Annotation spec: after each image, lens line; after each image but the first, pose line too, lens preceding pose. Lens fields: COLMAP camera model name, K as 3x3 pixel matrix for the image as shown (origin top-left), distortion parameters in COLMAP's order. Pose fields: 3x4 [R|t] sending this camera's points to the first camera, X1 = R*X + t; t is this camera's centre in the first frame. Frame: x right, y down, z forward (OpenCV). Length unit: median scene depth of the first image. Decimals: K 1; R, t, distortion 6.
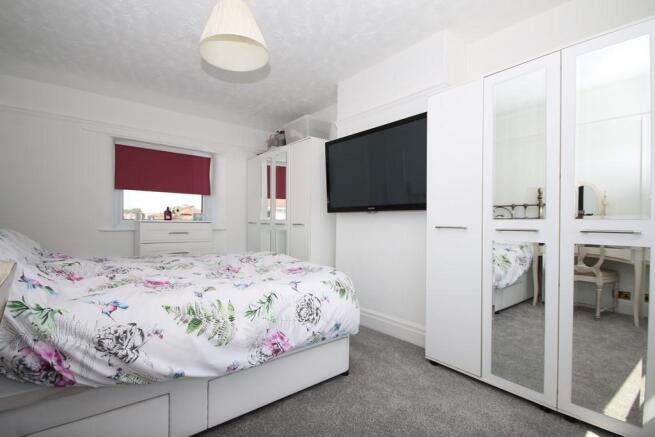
lens RADIAL K [[303.4, 0, 323.3], [0, 303.4, 221.3], [0, 0, 1]] dist [-0.001607, -0.000340]
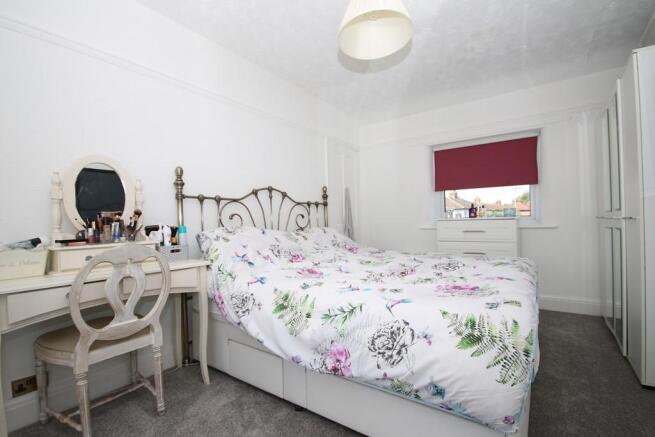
lens RADIAL K [[303.4, 0, 323.9], [0, 303.4, 221.8], [0, 0, 1]] dist [-0.001607, -0.000340]
pose [[0.259758, -0.018456, -0.965497, 0.624904], [0.029801, 0.999494, -0.011088, 0.012472], [0.965214, -0.025892, 0.260177, 0.686181]]
